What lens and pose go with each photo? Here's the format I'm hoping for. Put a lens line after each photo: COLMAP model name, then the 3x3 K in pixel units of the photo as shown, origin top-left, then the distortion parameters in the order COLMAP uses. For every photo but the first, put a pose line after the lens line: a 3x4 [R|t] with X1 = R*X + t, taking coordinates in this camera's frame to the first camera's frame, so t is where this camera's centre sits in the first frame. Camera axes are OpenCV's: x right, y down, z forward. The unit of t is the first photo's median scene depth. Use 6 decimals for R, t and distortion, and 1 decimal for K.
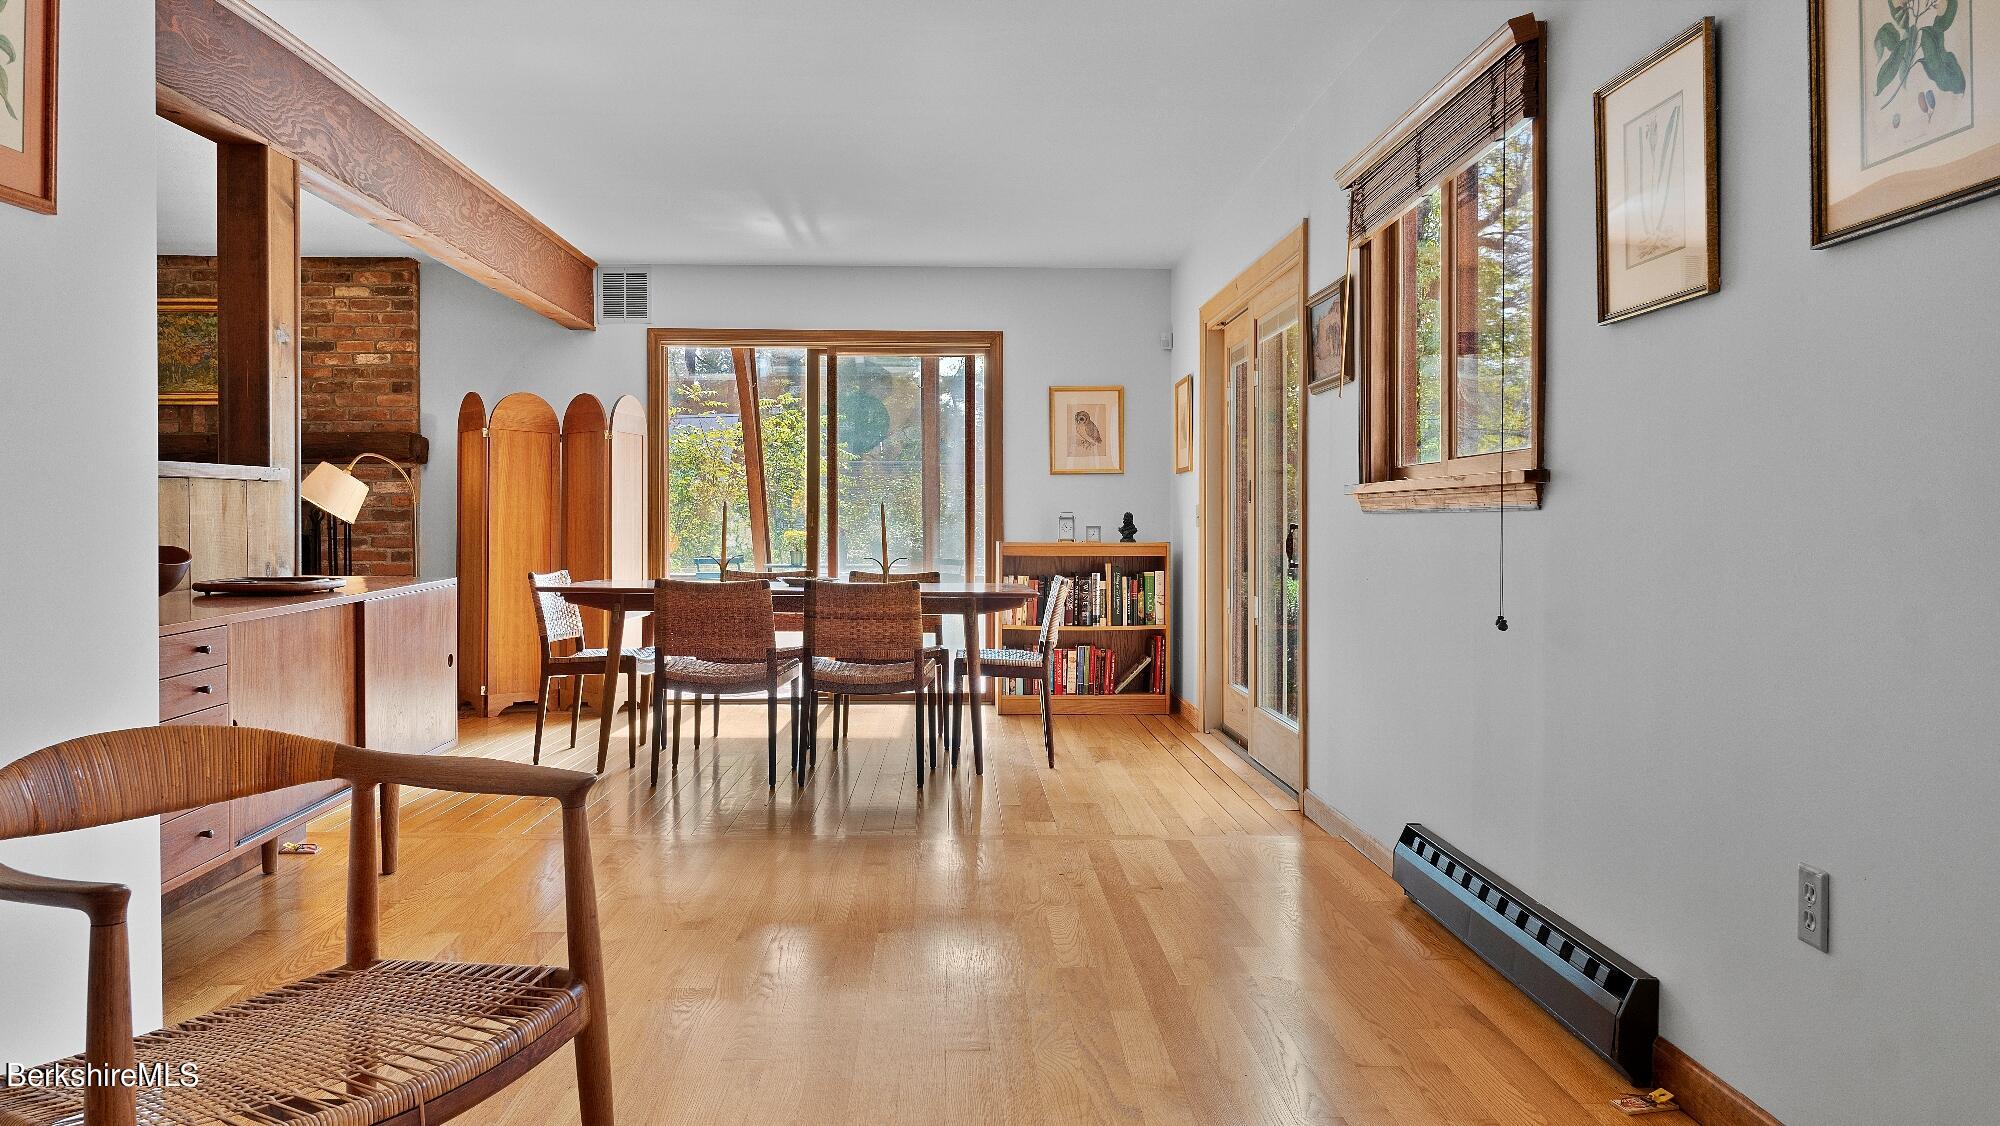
lens RADIAL K [[1344.1, 0, 981.7], [0, 1344.1, 544.9], [0, 0, 1]] dist [-0.003117, 0.001462]
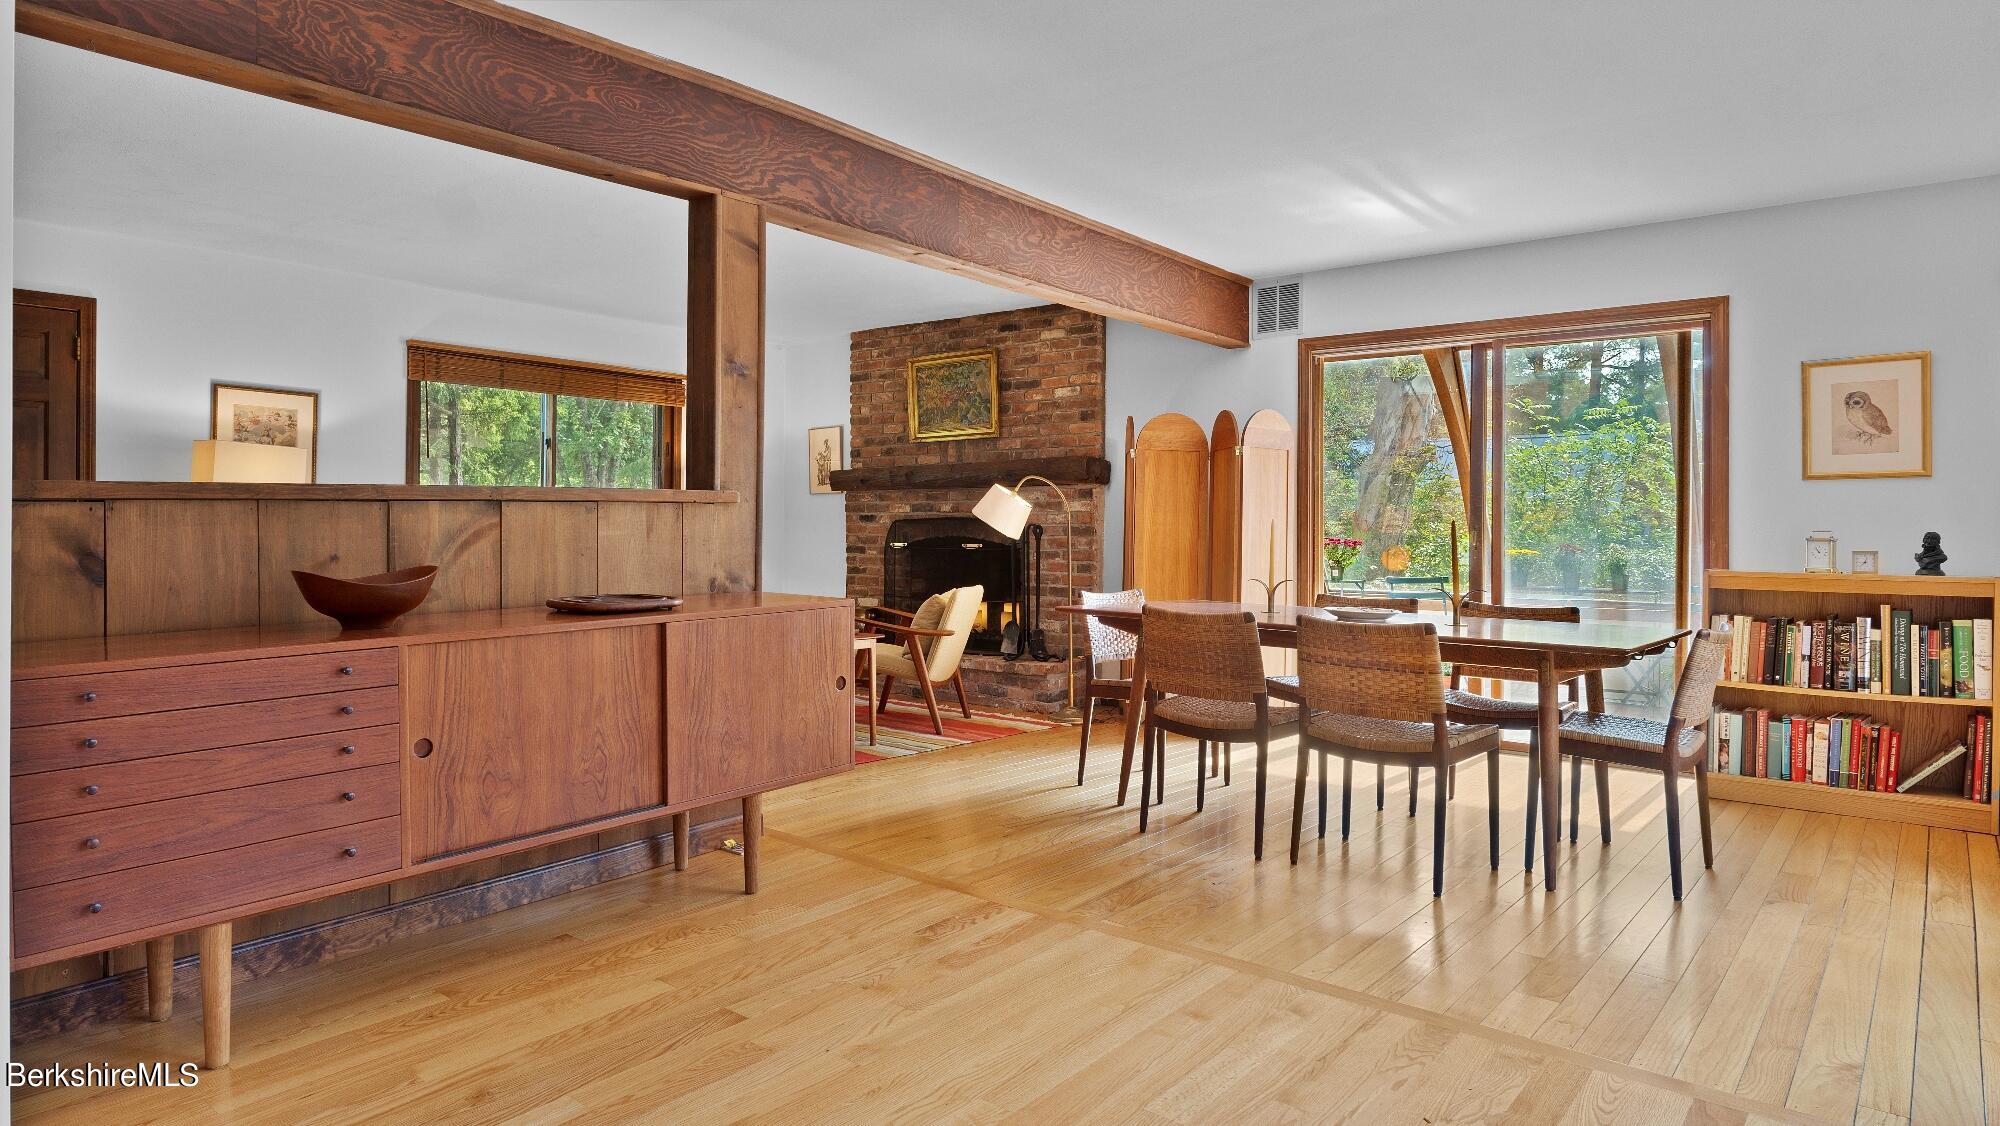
lens RADIAL K [[1139.3, 0, 1009.4], [0, 1139.3, 535.9], [0, 0, 1]] dist [-0.000809, -0.000026]
pose [[0.761102, 0.007591, -0.648588, 0.129995], [-0.015419, 0.999861, -0.006391, -0.011339], [0.648449, 0.014865, 0.761113, 0.247420]]
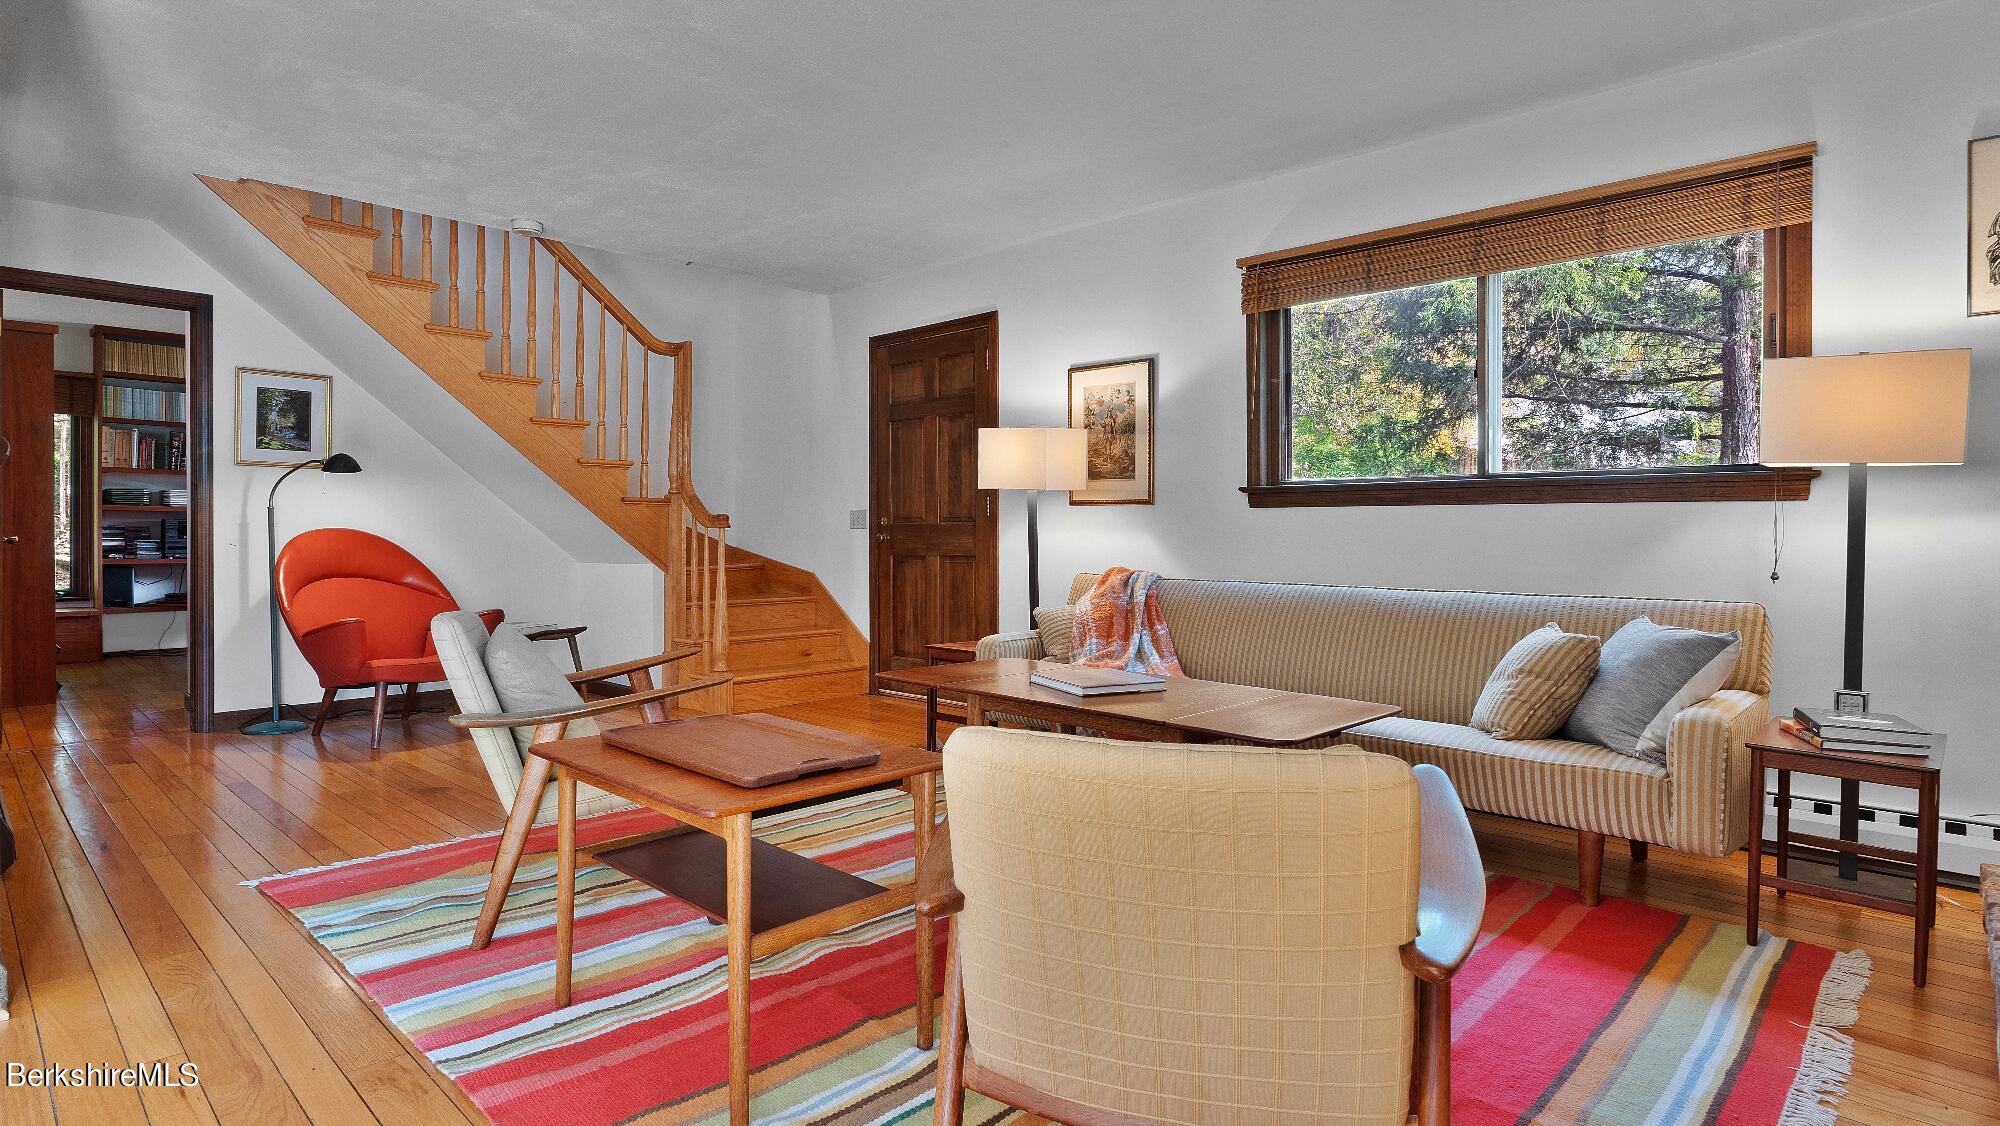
lens RADIAL K [[1044.2, 0, 1018.5], [0, 1044.2, 544.1], [0, 0, 1]] dist [-0.004282, 0.000687]
pose [[-0.697339, 0.006565, -0.716711, -0.298267], [-0.011237, 0.999735, 0.020090, -0.012201], [0.716653, 0.022064, -0.697080, 0.958204]]
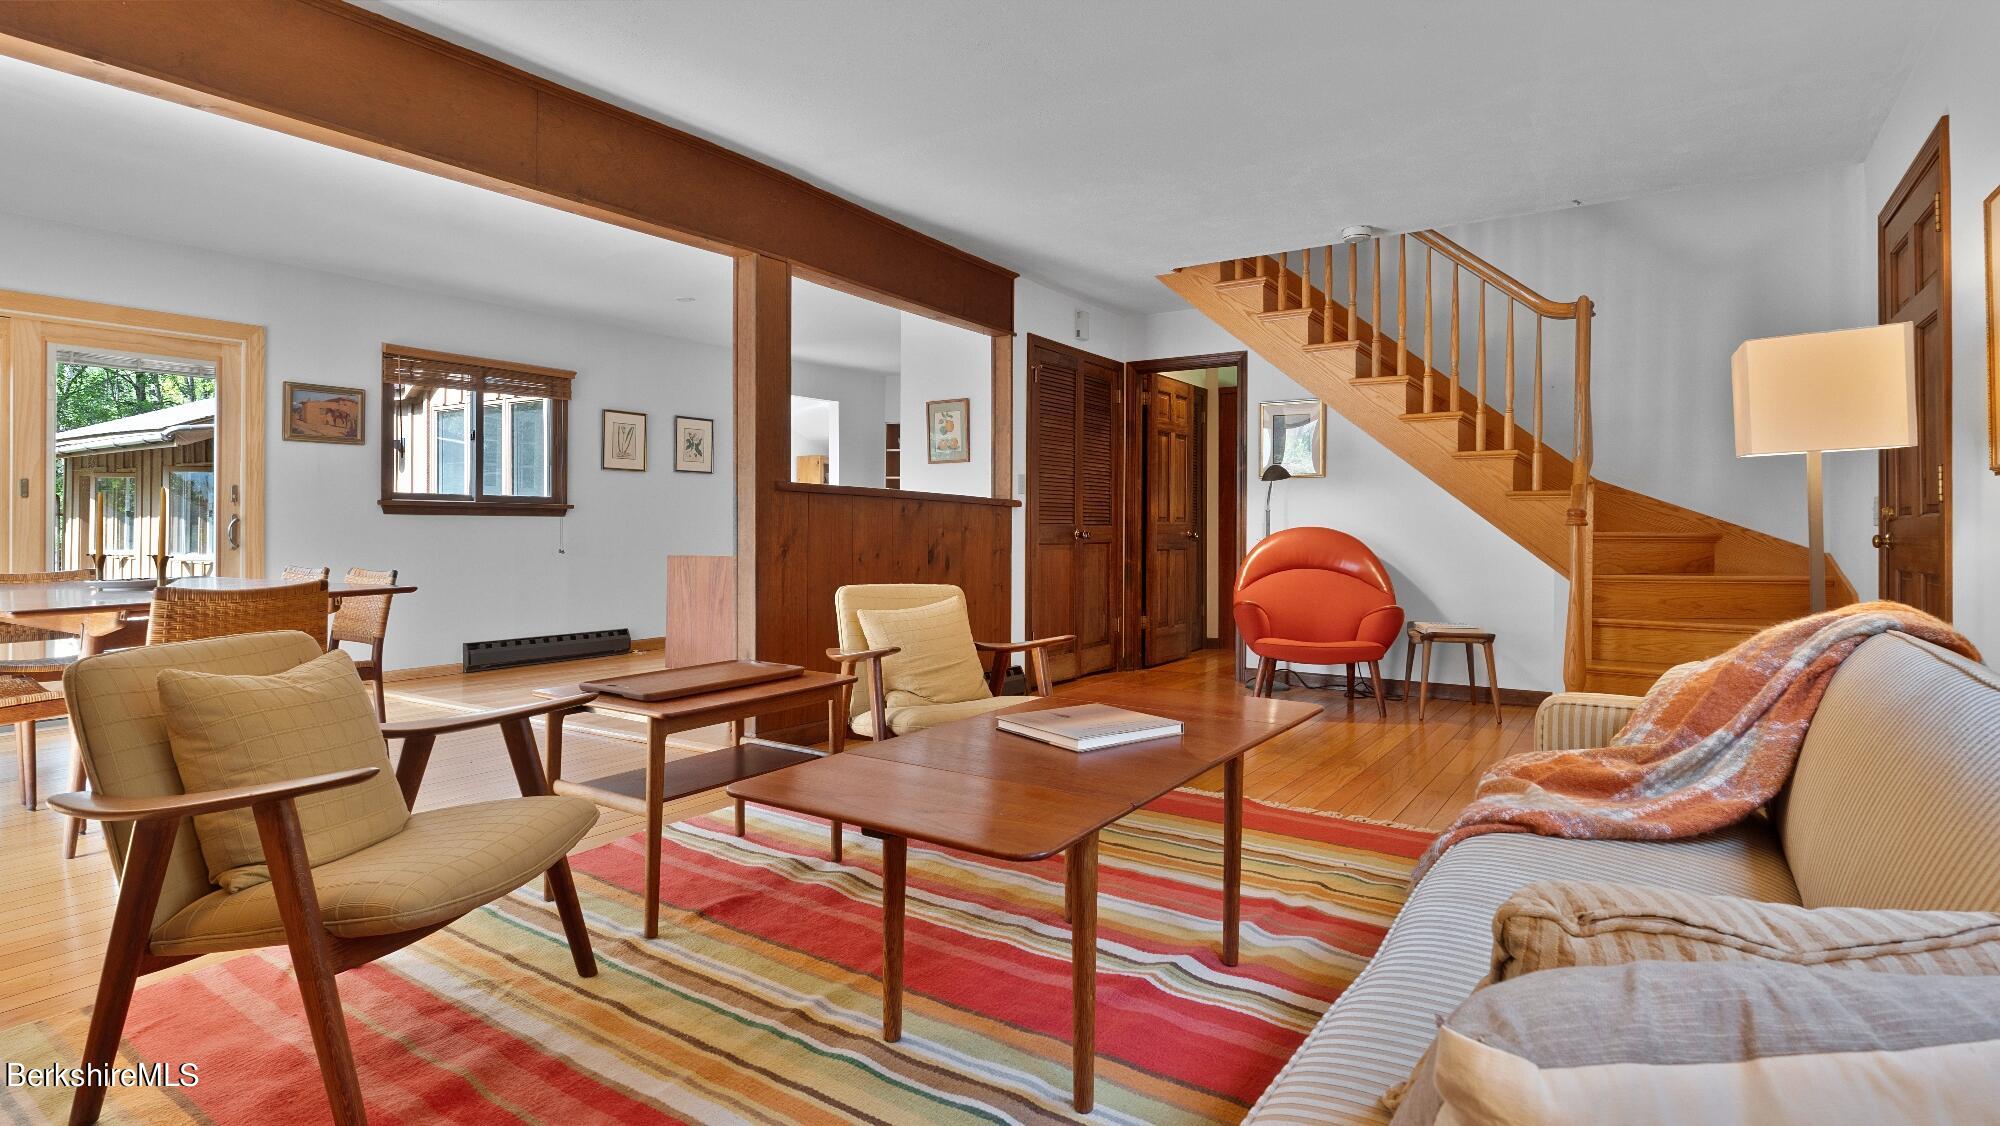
lens RADIAL K [[1044.2, 0, 954.4], [0, 1044.2, 525.3], [0, 0, 1]] dist [-0.004282, 0.000687]
pose [[-0.801751, -0.000745, 0.597657, -0.788098], [-0.000235, 1.000000, 0.000932, -0.005625], [-0.597658, 0.000607, -0.801751, 0.972849]]
